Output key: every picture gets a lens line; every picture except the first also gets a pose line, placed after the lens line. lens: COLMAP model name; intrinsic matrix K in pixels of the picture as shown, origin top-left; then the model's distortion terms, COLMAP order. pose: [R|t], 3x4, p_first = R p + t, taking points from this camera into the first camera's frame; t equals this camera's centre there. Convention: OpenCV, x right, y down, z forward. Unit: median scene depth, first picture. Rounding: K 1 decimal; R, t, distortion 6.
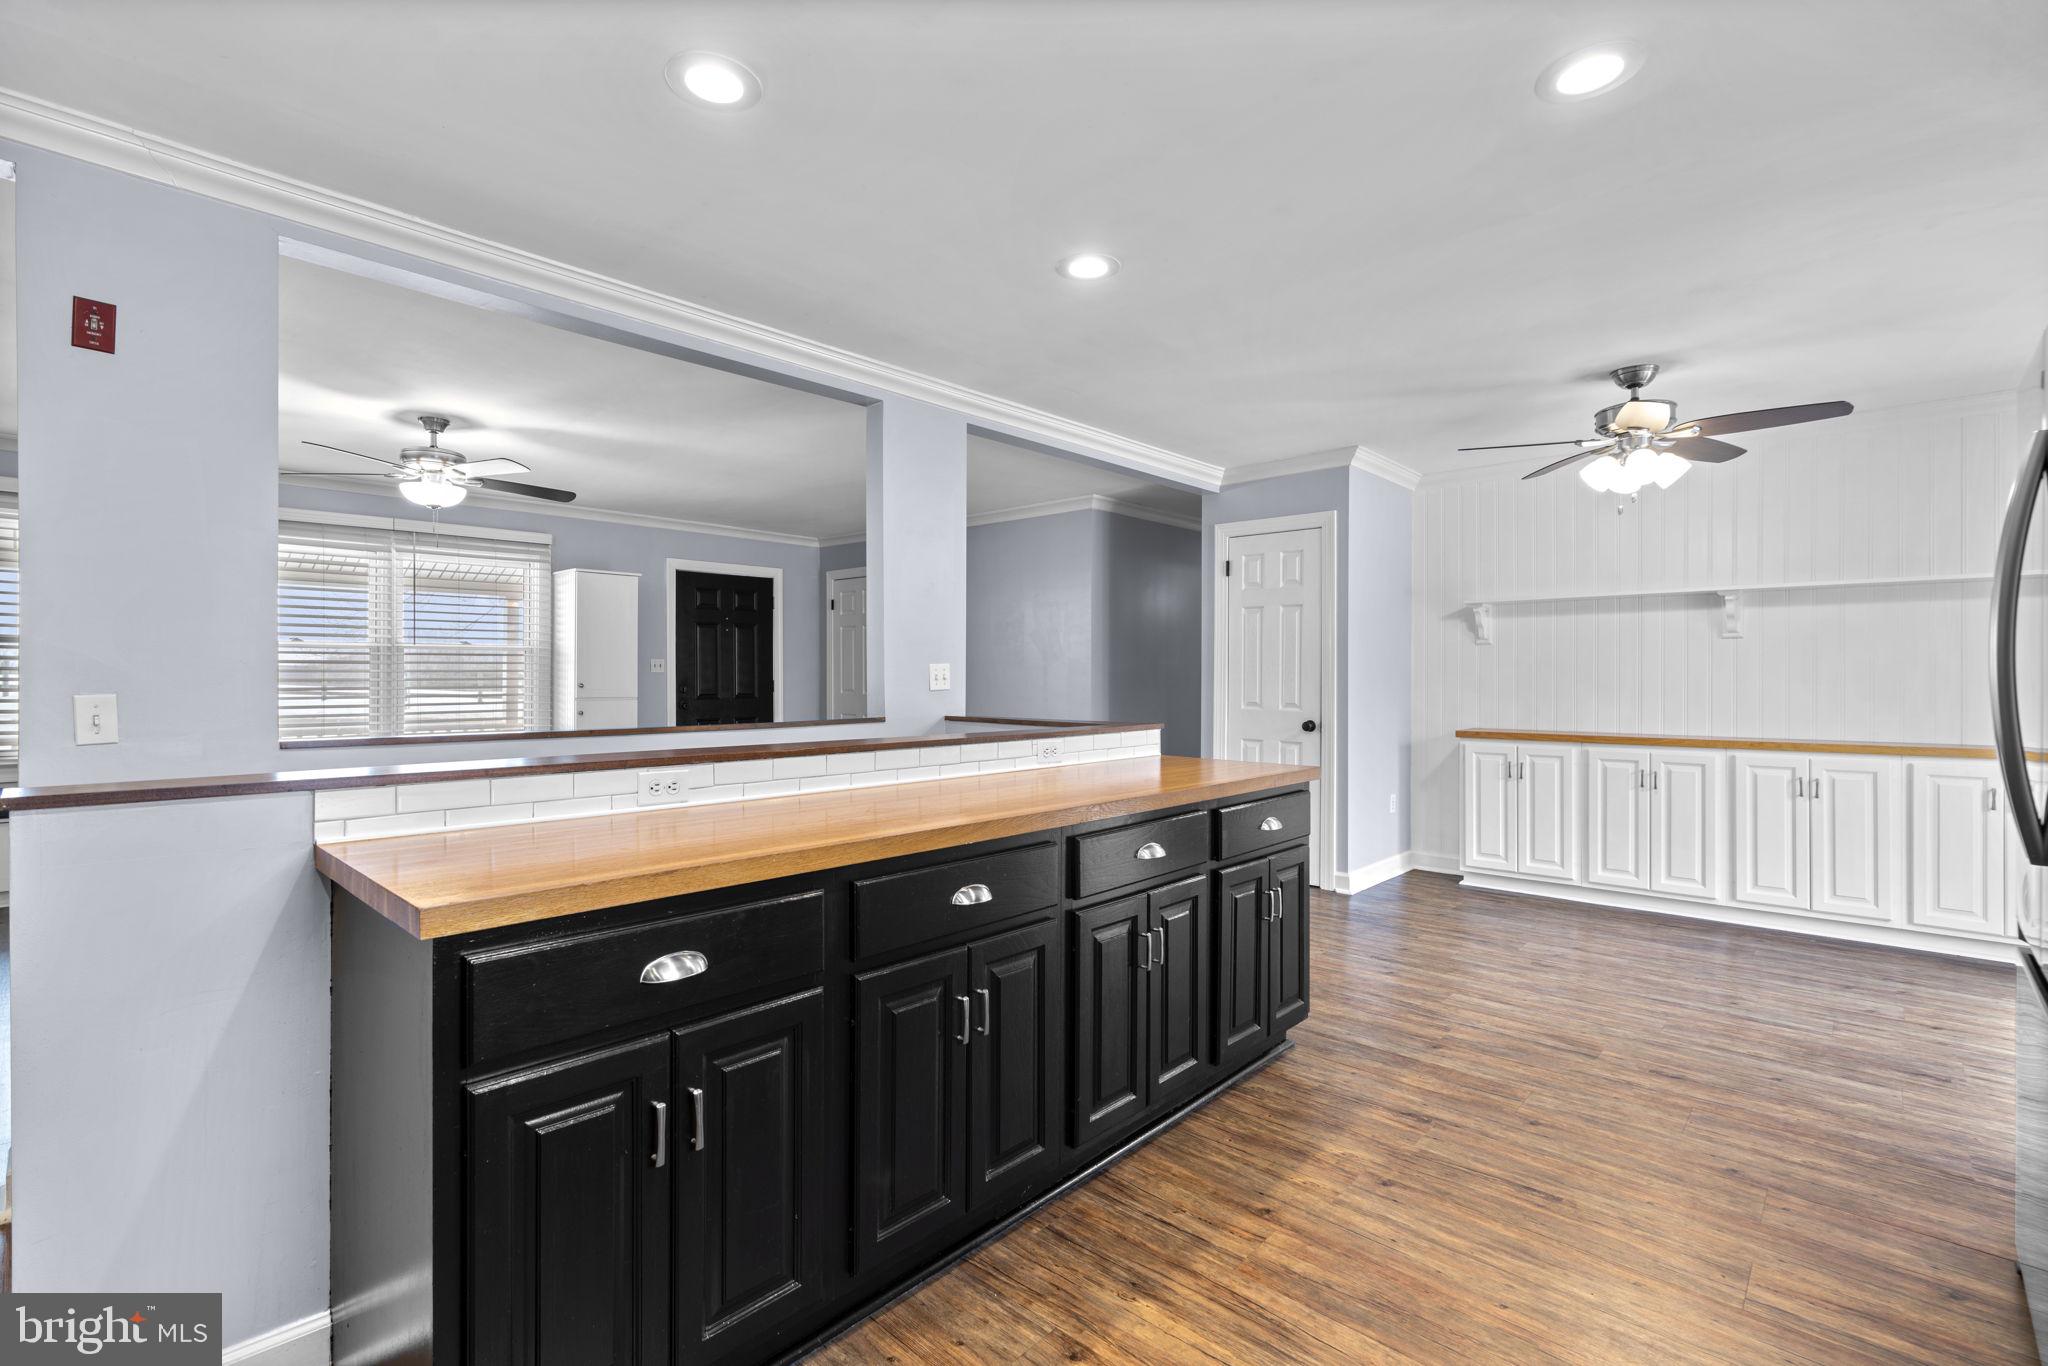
lens RADIAL K [[925.0, 0, 1014.3], [0, 925.0, 679.9], [0, 0, 1]] dist [-0.000653, 0.001553]
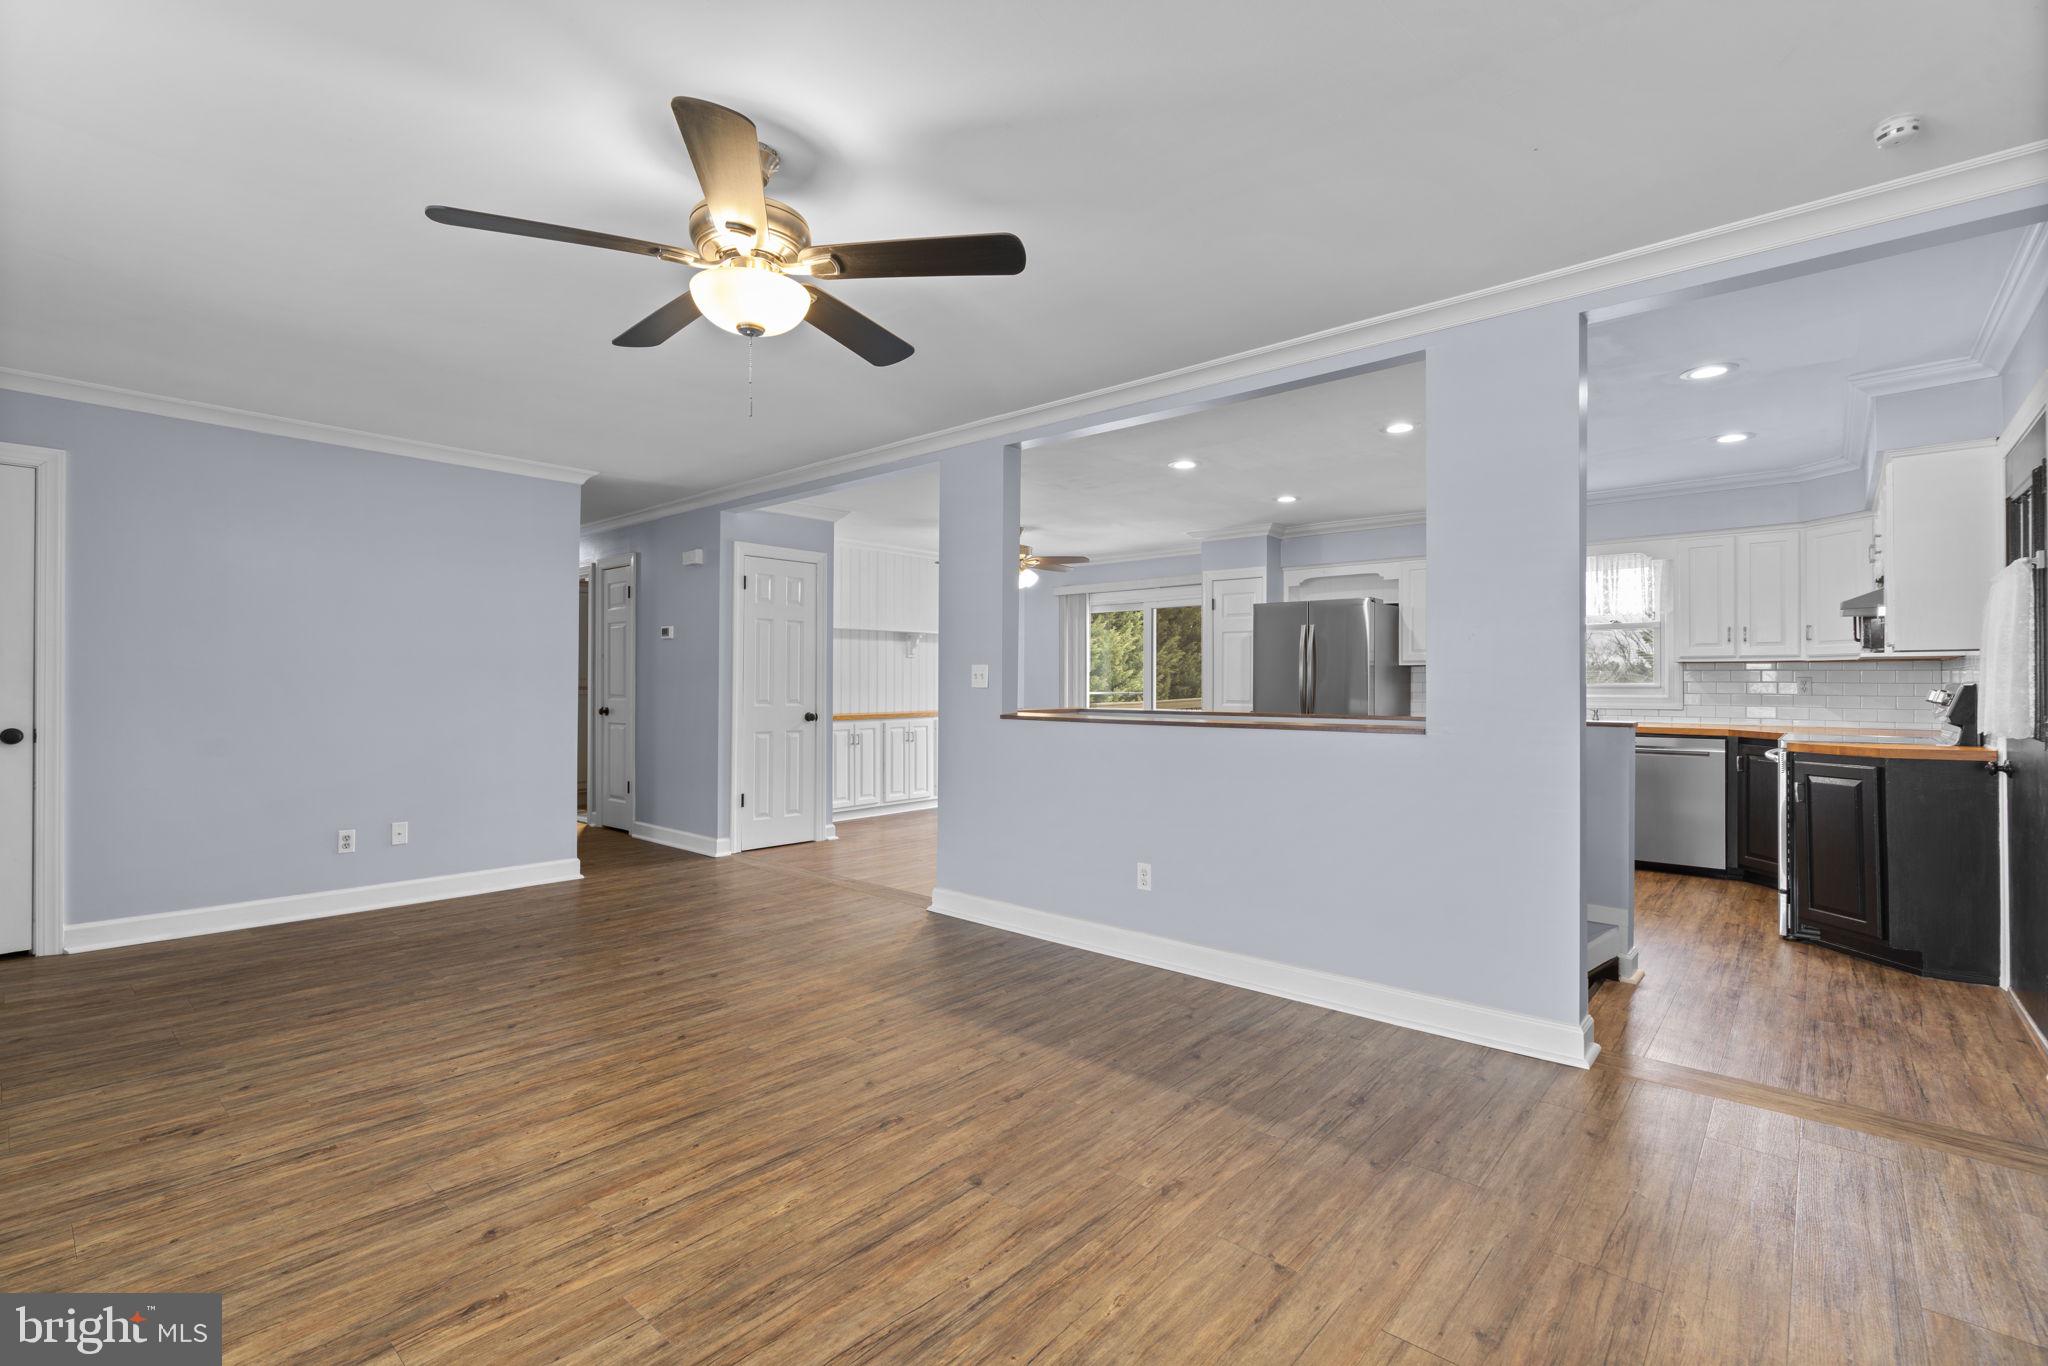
lens RADIAL K [[925.0, 0, 1024.9], [0, 925.0, 678.5], [0, 0, 1]] dist [-0.000653, 0.001553]
pose [[-0.038972, 0.001153, 0.999240, -1.555564], [0.004848, 0.999988, -0.000964, -0.000987], [-0.999229, 0.004807, -0.038977, 1.207291]]
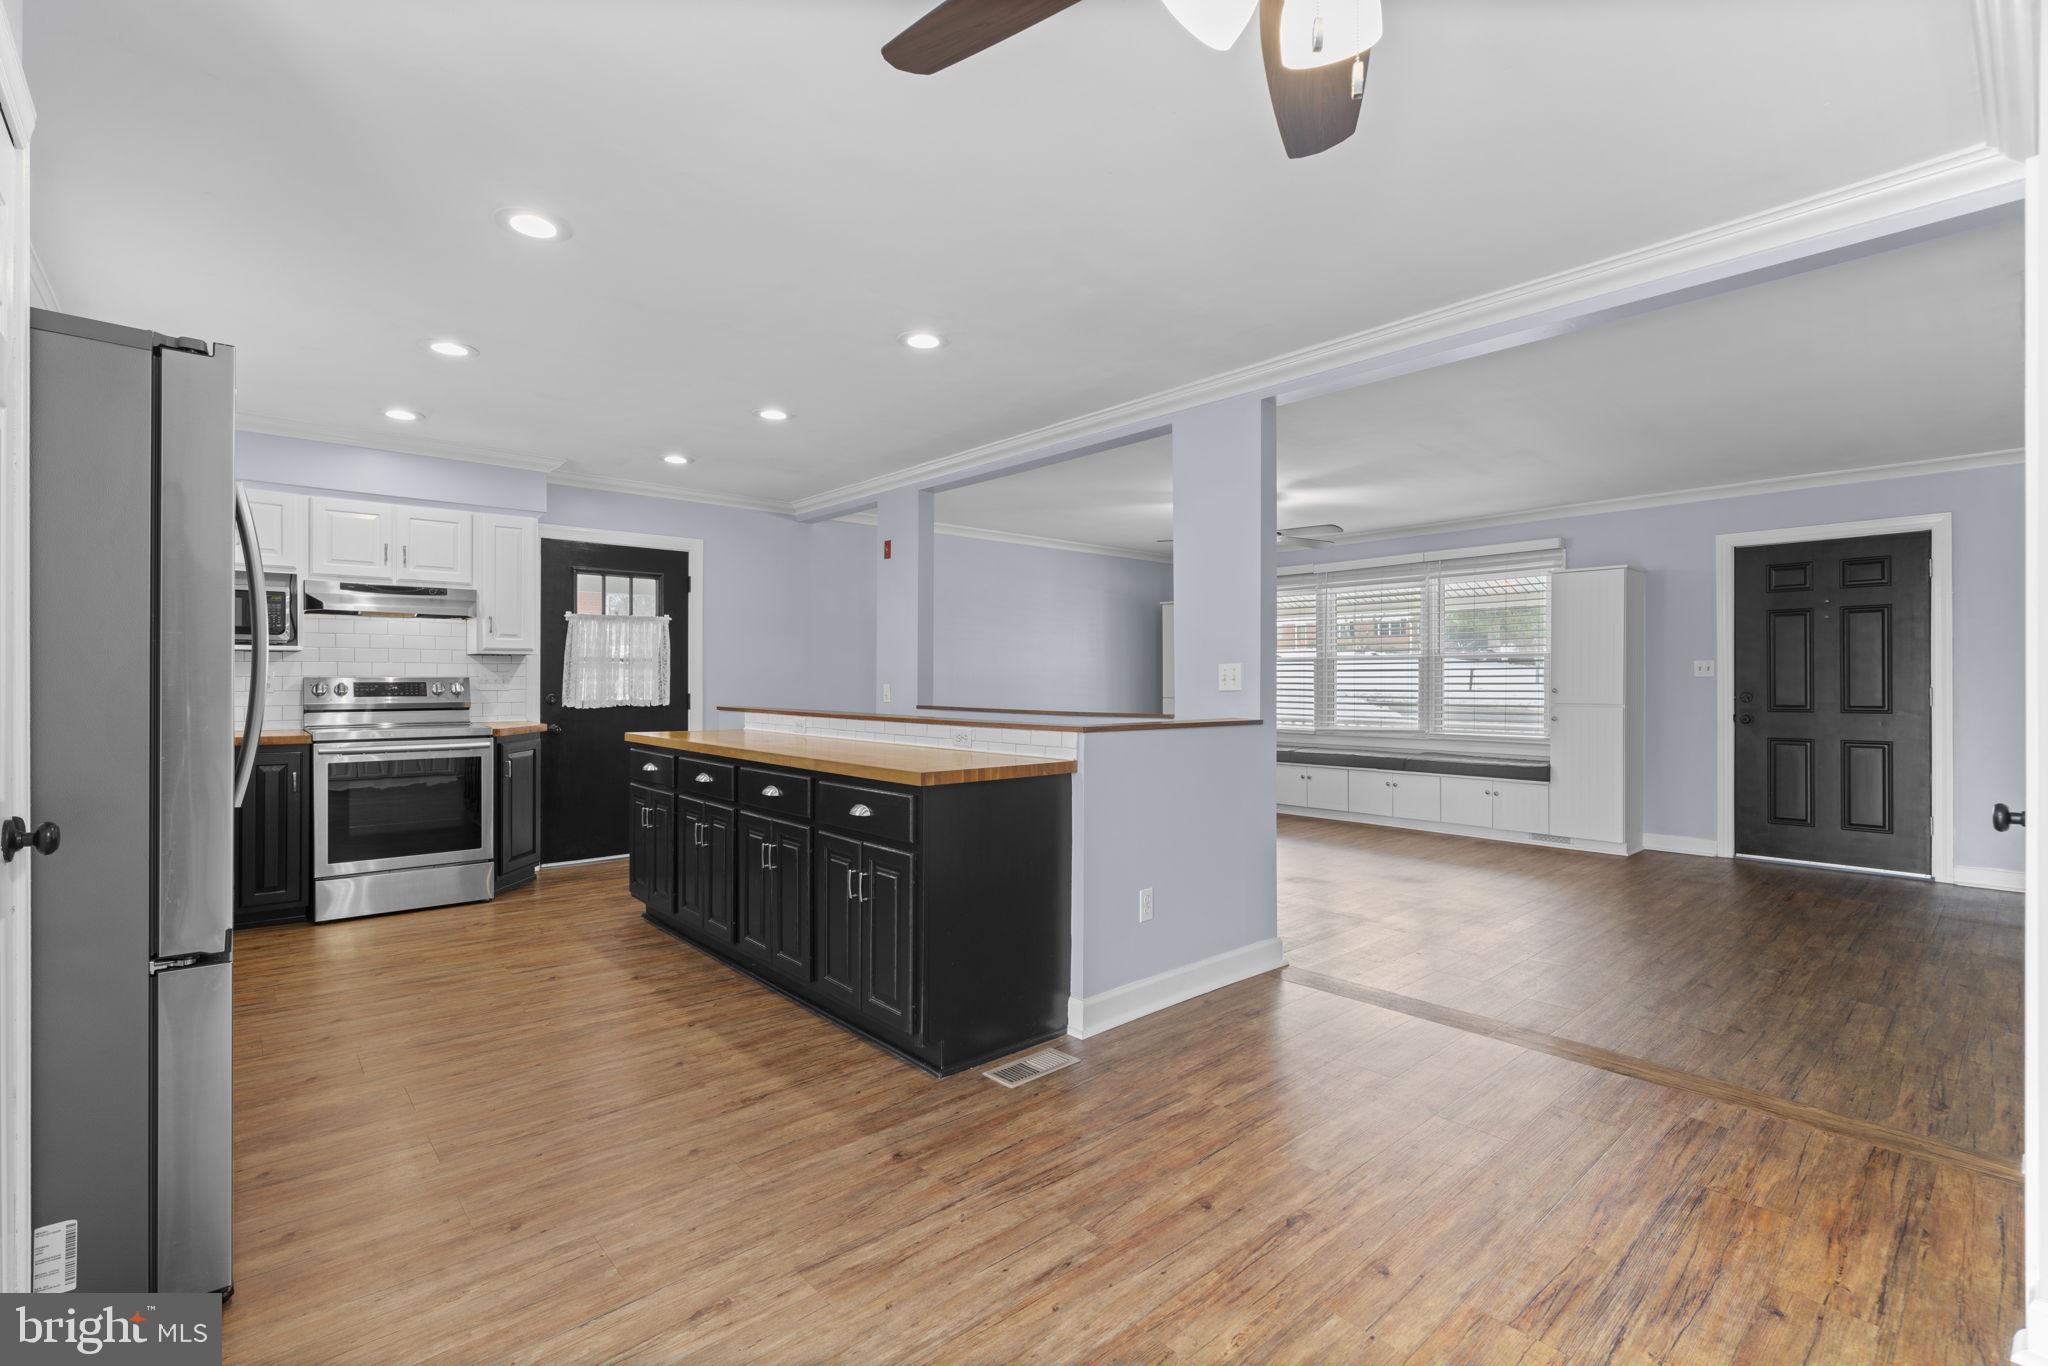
lens RADIAL K [[925.0, 0, 1023.0], [0, 925.0, 677.7], [0, 0, 1]] dist [-0.000653, 0.001553]
pose [[-0.095757, -0.005133, -0.995392, 1.109845], [-0.008111, 0.999958, -0.004377, 0.003619], [0.995372, 0.007655, -0.095794, 1.076795]]
